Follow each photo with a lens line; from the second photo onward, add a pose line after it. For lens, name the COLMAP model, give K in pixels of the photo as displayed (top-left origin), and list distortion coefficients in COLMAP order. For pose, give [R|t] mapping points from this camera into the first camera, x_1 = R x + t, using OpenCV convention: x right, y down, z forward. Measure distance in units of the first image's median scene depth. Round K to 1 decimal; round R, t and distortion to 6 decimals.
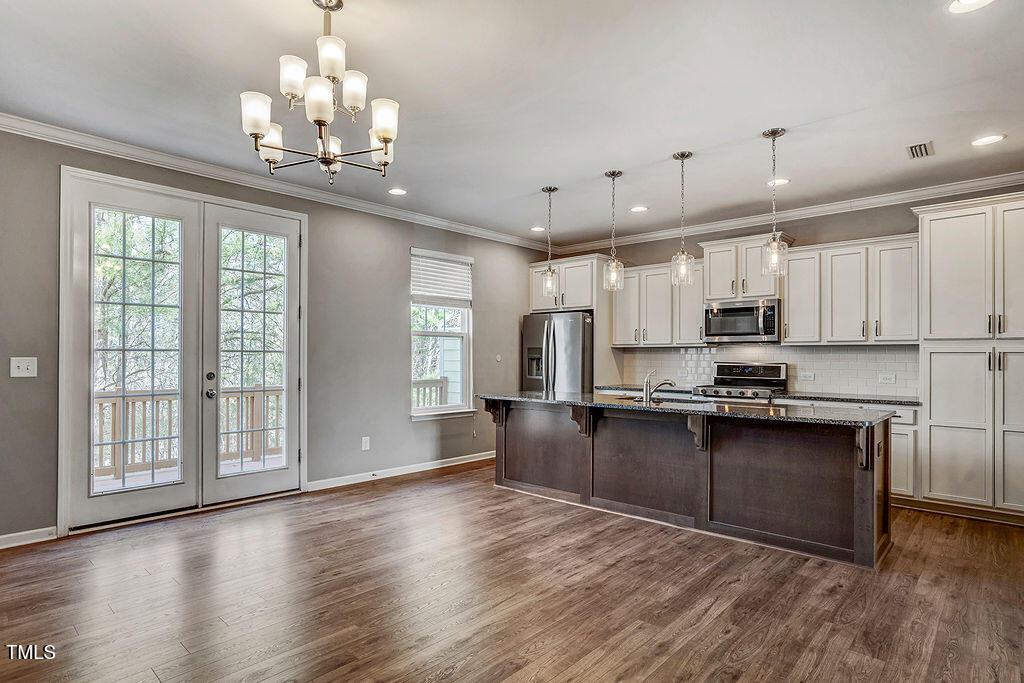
lens RADIAL K [[544.9, 0, 512.6], [0, 544.9, 351.3], [0, 0, 1]] dist [-0.034970, 0.019594]
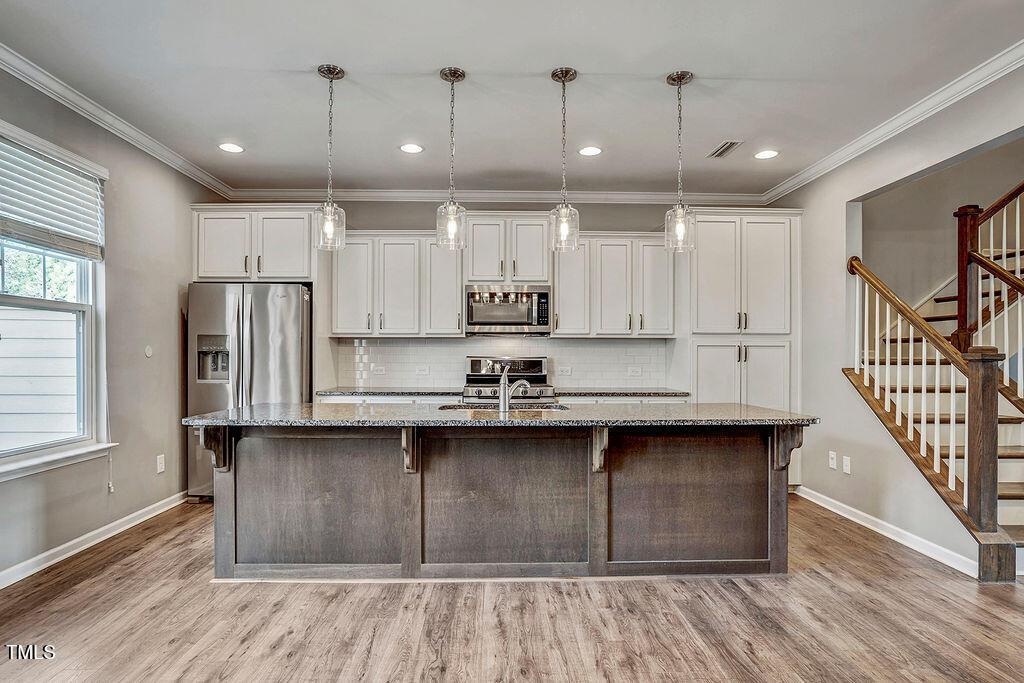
lens RADIAL K [[544.9, 0, 509.1], [0, 544.9, 355.5], [0, 0, 1]] dist [-0.034970, 0.019594]
pose [[0.717798, -0.003803, 0.696241, -0.213573], [-0.006457, 0.999906, 0.012119, 0.009677], [-0.696221, -0.013194, 0.717706, 0.434403]]
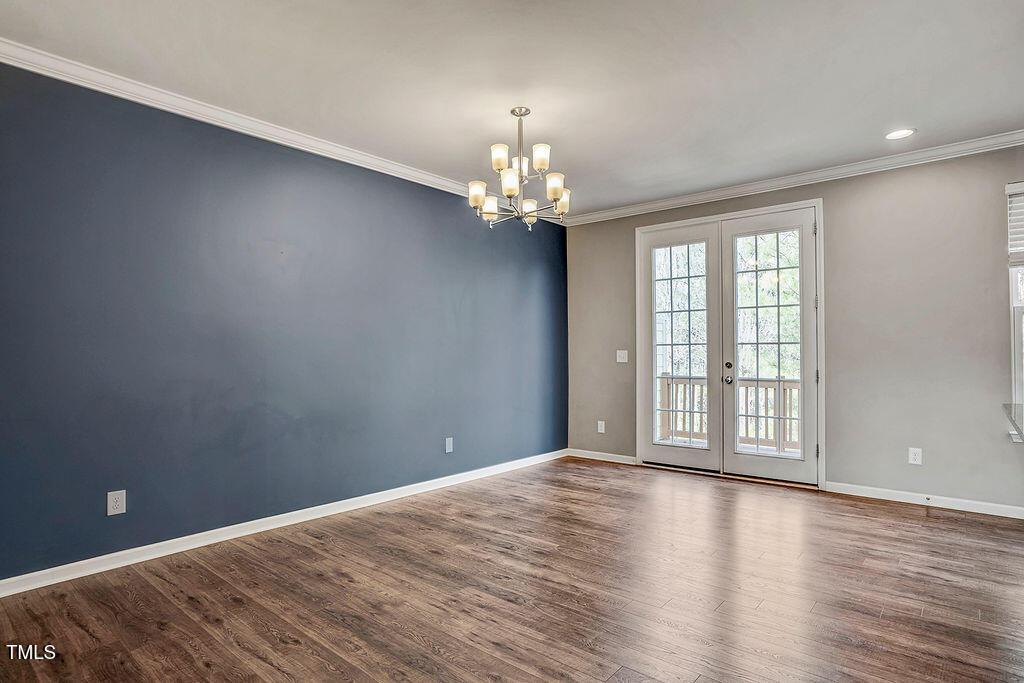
lens RADIAL K [[544.9, 0, 520.4], [0, 544.9, 349.6], [0, 0, 1]] dist [-0.034970, 0.019594]
pose [[0.050178, -0.015258, -0.998624, 0.542173], [0.010683, 0.999834, -0.014739, 0.021139], [0.998683, -0.009929, 0.050333, 0.430103]]
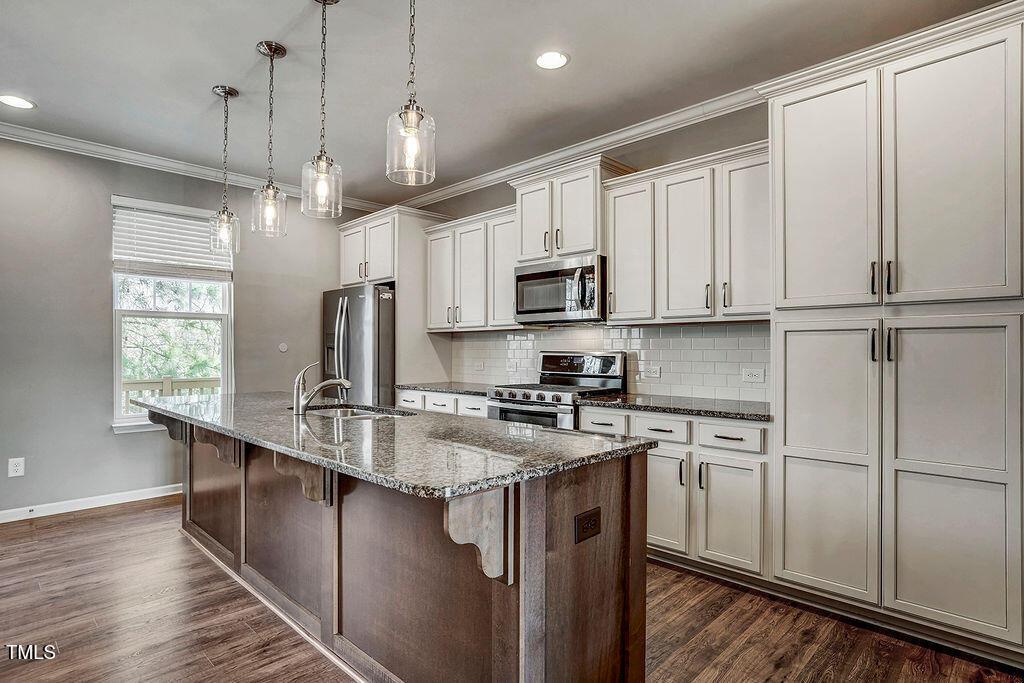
lens RADIAL K [[544.9, 0, 507.2], [0, 544.9, 346.5], [0, 0, 1]] dist [-0.034970, 0.019594]
pose [[0.999389, -0.004922, -0.034591, 0.442163], [0.005058, 0.999980, 0.003848, 0.013445], [0.034571, -0.004020, 0.999394, 0.357983]]
